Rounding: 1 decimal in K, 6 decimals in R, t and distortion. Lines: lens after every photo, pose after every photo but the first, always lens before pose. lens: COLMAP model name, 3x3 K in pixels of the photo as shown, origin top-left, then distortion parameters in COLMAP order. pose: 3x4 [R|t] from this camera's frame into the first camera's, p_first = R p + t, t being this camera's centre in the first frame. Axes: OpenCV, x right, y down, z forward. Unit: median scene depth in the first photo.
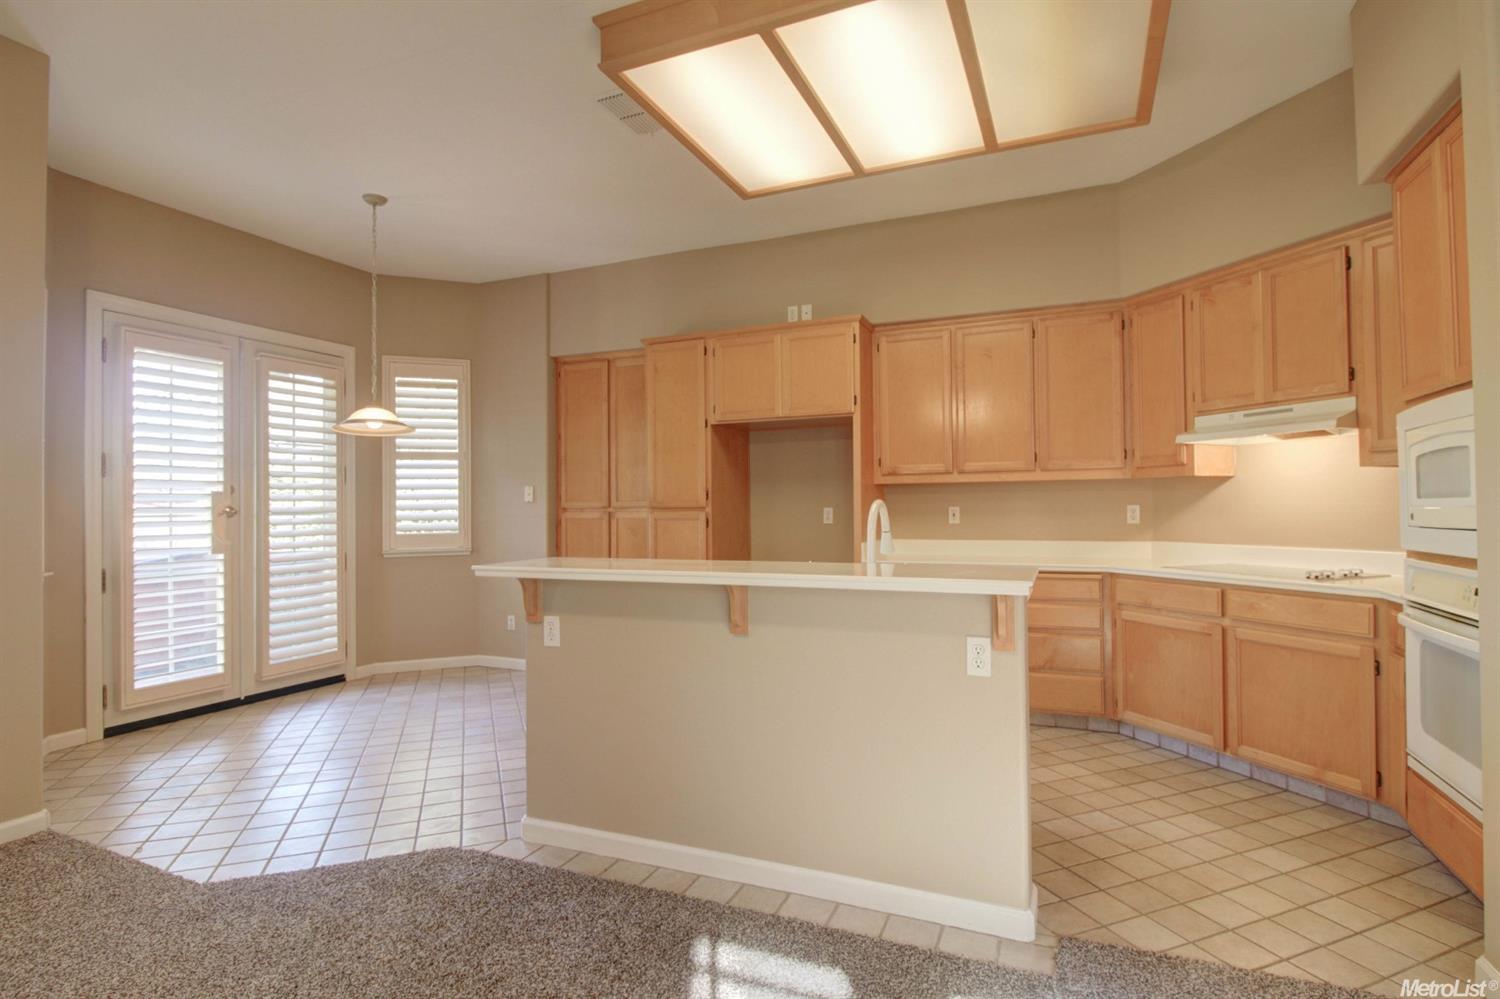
lens RADIAL K [[744.4, 0, 756.6], [0, 744.4, 496.8], [0, 0, 1]] dist [-0.005323, -0.002508]
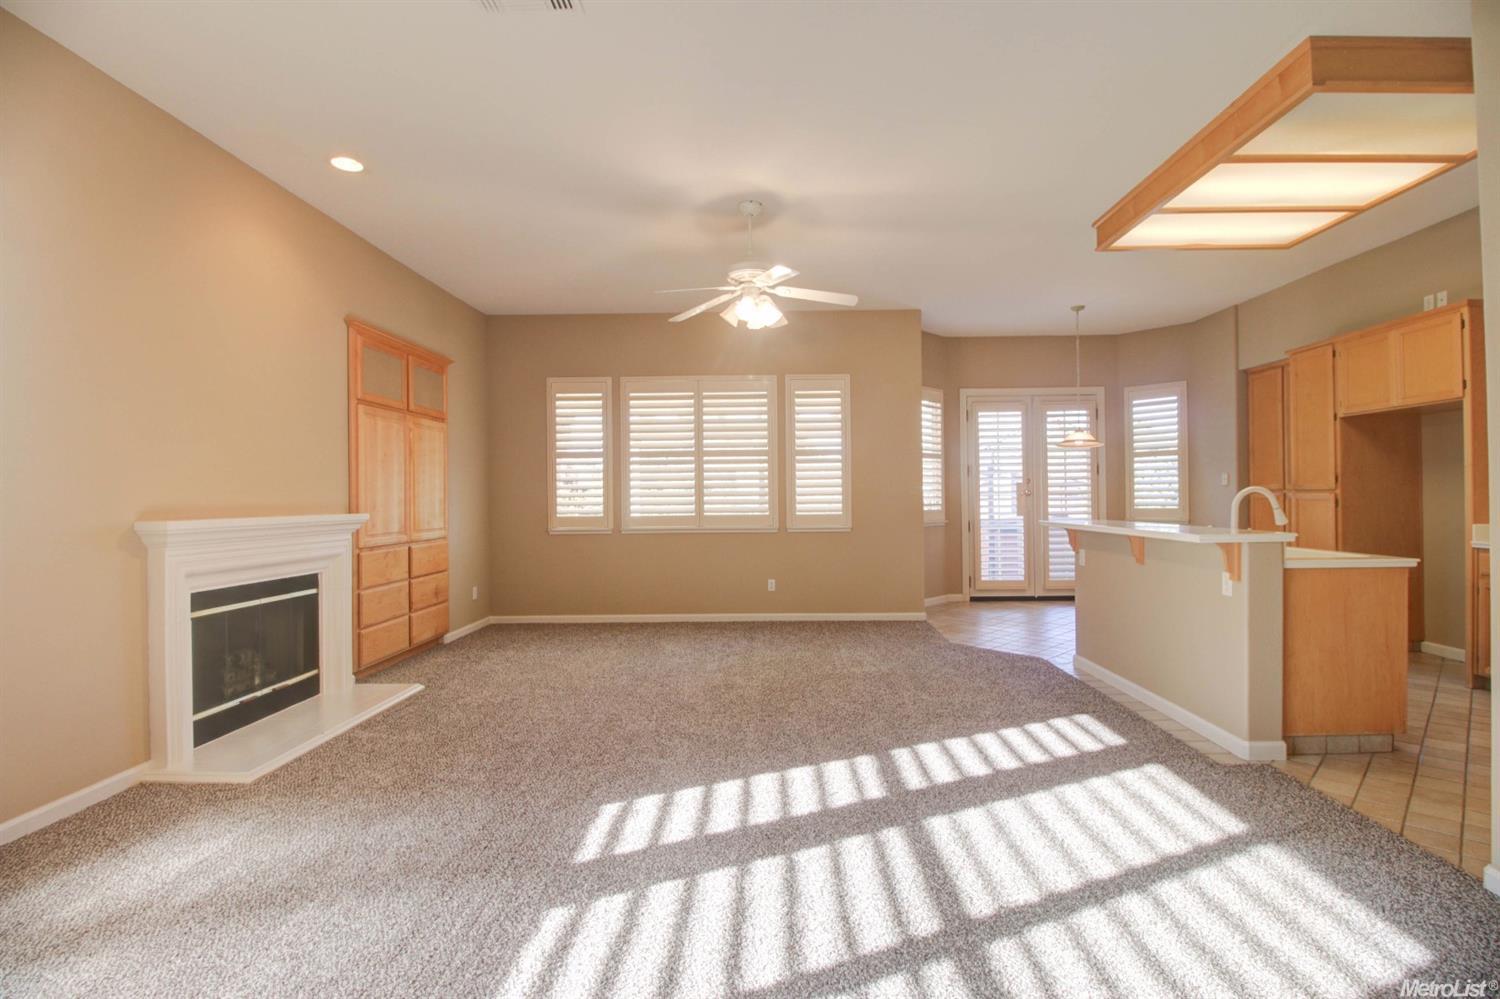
lens RADIAL K [[692.9, 0, 771.6], [0, 692.9, 494.2], [0, 0, 1]] dist [-0.015877, -0.006722]
pose [[0.388577, 0.001335, -0.921415, 0.617830], [0.022200, 0.999695, 0.010810, -0.010018], [0.921149, -0.024656, 0.388429, -0.240731]]
